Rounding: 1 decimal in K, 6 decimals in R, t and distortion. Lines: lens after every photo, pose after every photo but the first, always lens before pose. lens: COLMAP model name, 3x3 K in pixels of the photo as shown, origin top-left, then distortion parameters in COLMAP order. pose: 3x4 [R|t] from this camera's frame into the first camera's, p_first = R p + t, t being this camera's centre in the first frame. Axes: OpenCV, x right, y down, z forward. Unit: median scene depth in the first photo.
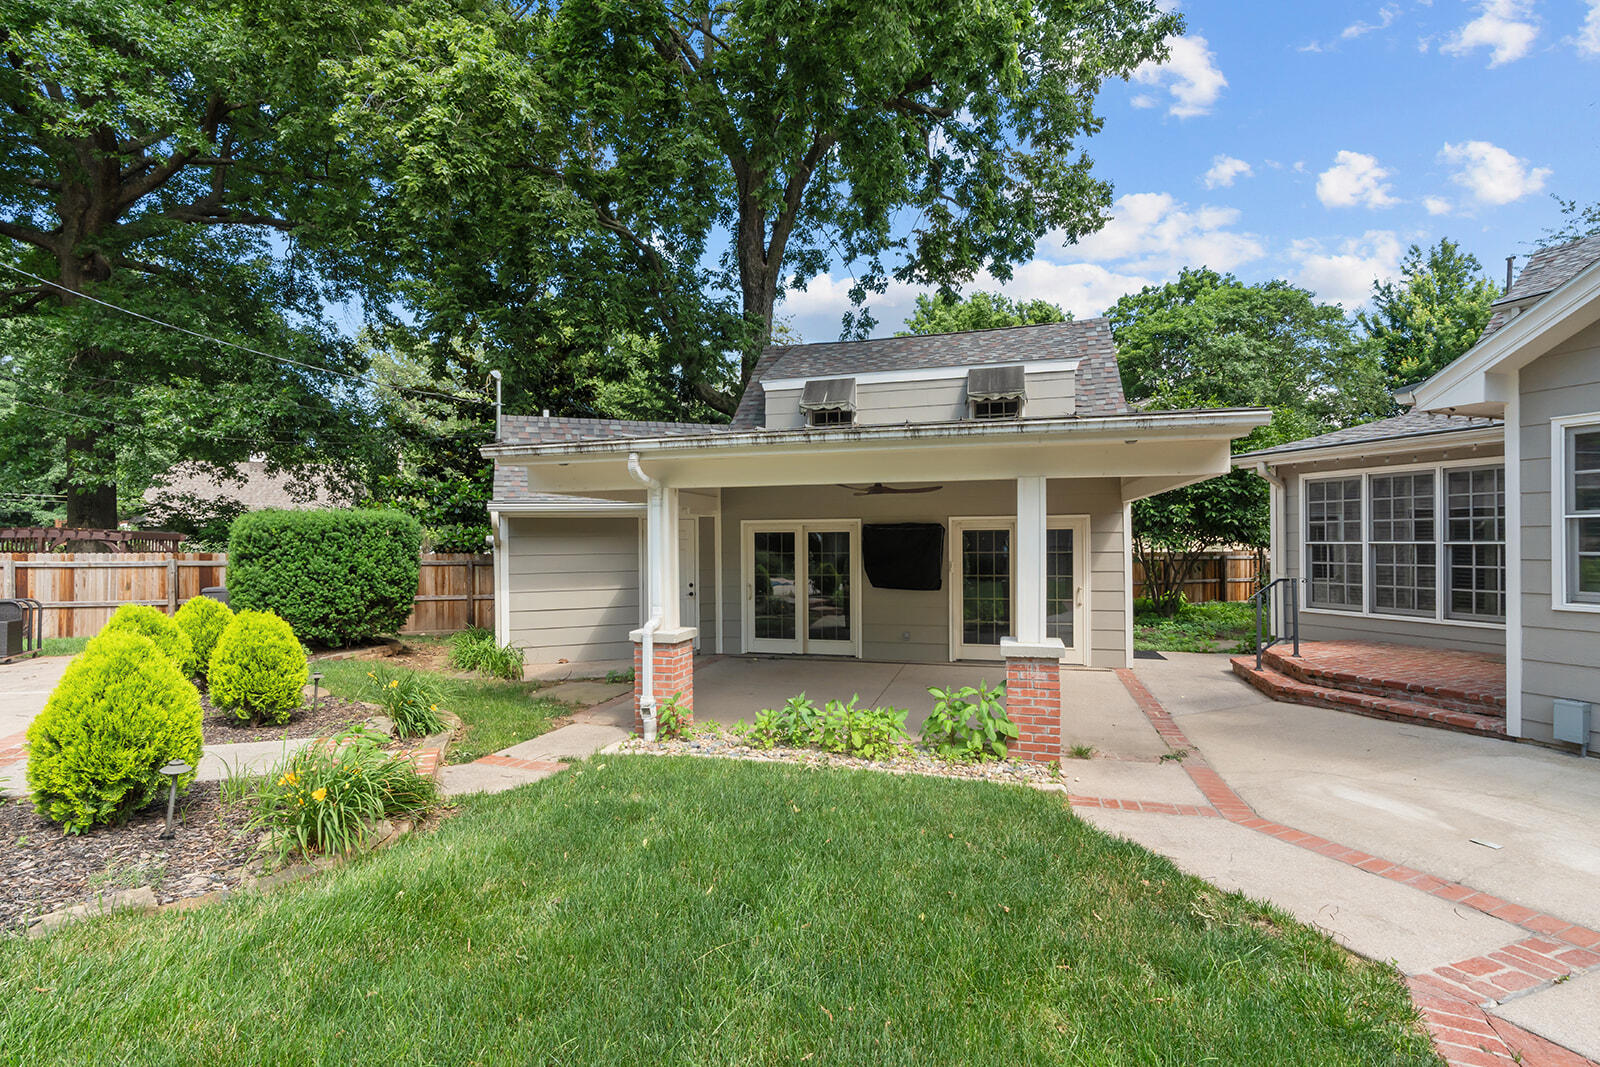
lens RADIAL K [[752.2, 0, 800.0], [0, 752.2, 533.5], [0, 0, 1]] dist [-0.001061, -0.000231]
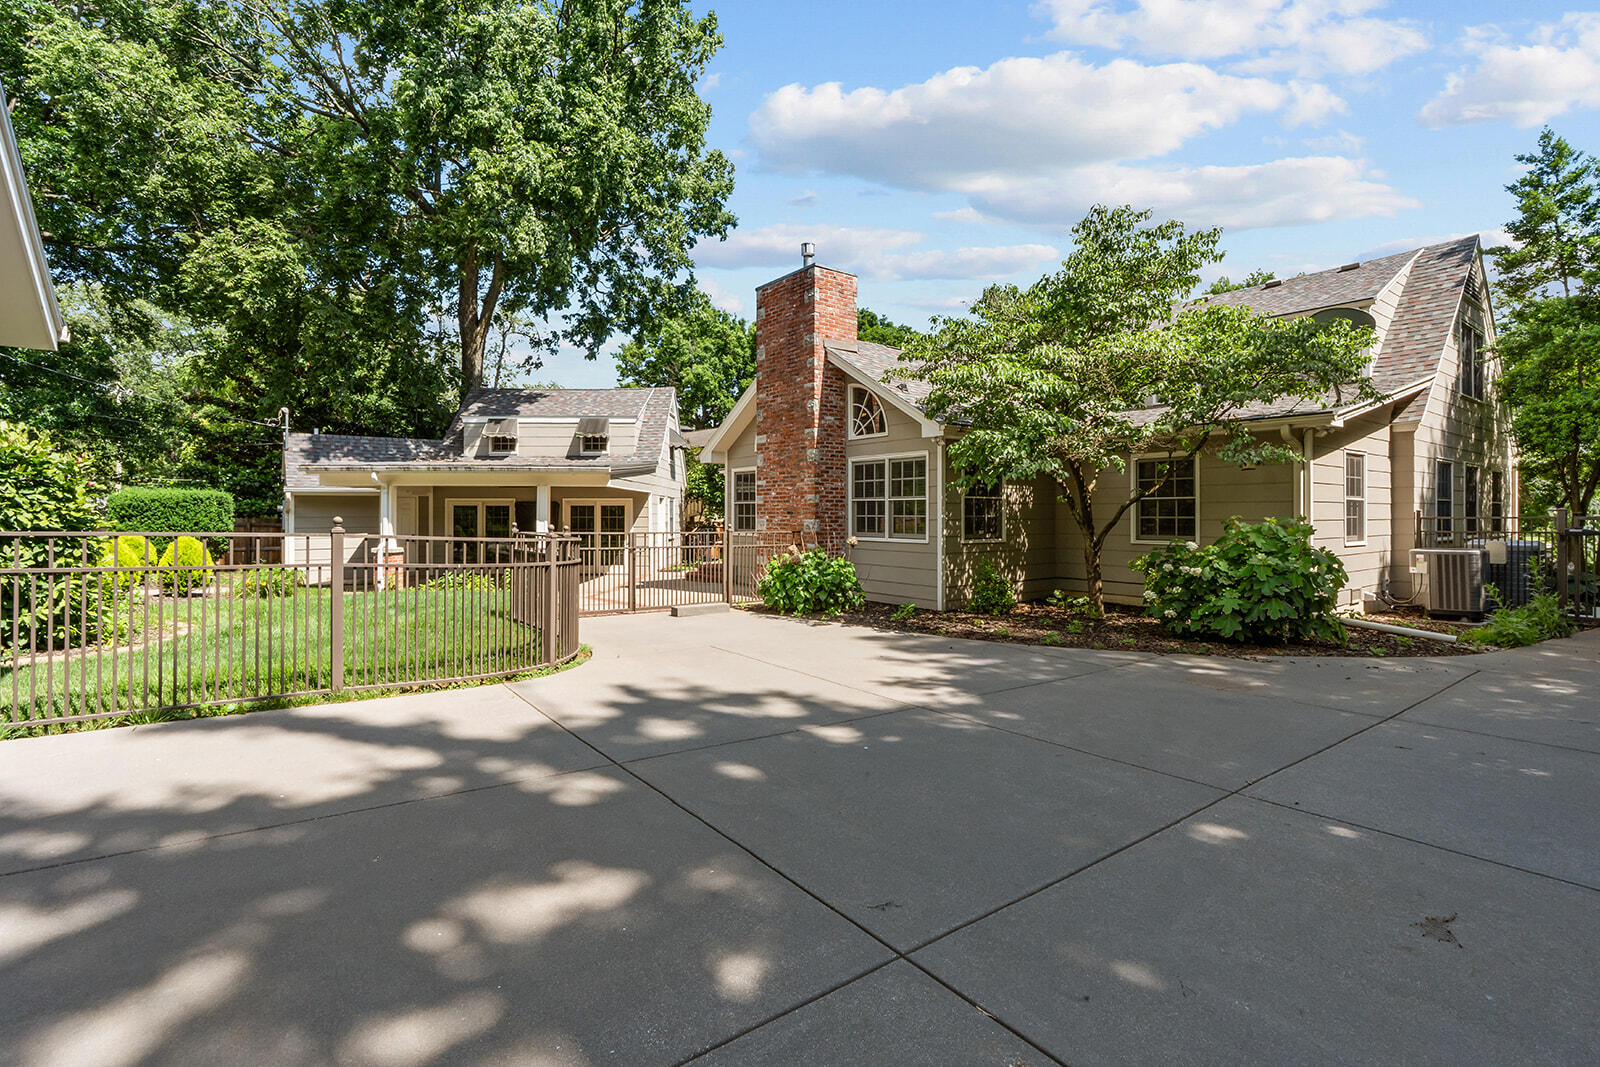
lens RADIAL K [[726.9, 0, 802.9], [0, 726.9, 518.9], [0, 0, 1]] dist [0.001219, 0.000219]
pose [[0.953136, 0.005840, 0.302487, 0.214716], [-0.010440, 0.999853, 0.013593, -0.001685], [-0.302363, -0.016114, 0.953057, -0.913558]]
